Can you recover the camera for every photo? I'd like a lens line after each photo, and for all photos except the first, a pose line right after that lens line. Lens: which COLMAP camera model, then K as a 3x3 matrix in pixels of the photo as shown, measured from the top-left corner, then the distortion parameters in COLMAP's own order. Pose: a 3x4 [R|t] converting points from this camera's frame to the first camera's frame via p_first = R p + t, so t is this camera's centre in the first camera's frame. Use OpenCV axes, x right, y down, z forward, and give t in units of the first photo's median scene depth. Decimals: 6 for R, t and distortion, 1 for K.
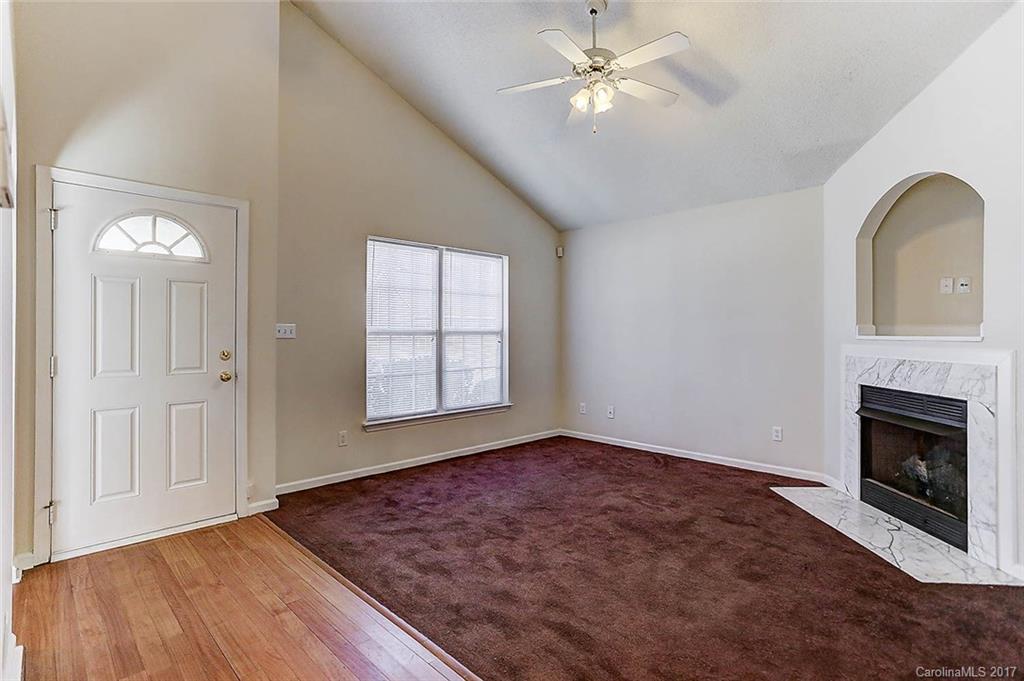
lens RADIAL K [[507.2, 0, 512.0], [0, 507.2, 340.5], [0, 0, 1]] dist [-0.030042, 0.023718]
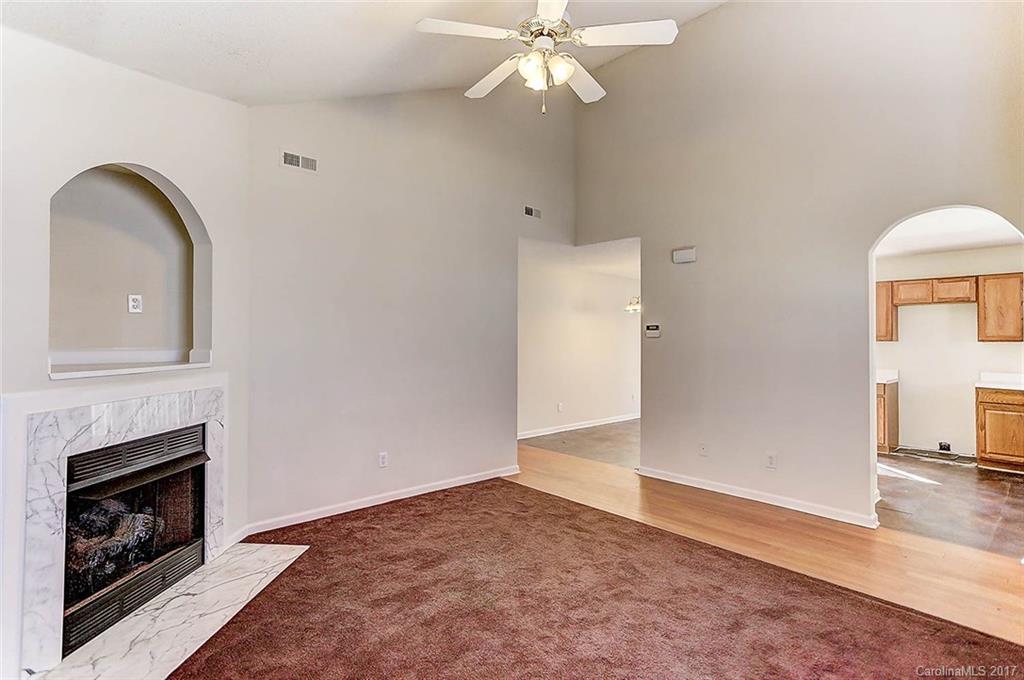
lens RADIAL K [[503.4, 0, 519.5], [0, 503.4, 339.1], [0, 0, 1]] dist [-0.001842, 0.001288]
pose [[-0.999852, -0.002132, 0.017052, 0.208600], [-0.002219, 0.999984, -0.005141, -0.053302], [-0.017041, -0.005178, -0.999841, 1.997827]]
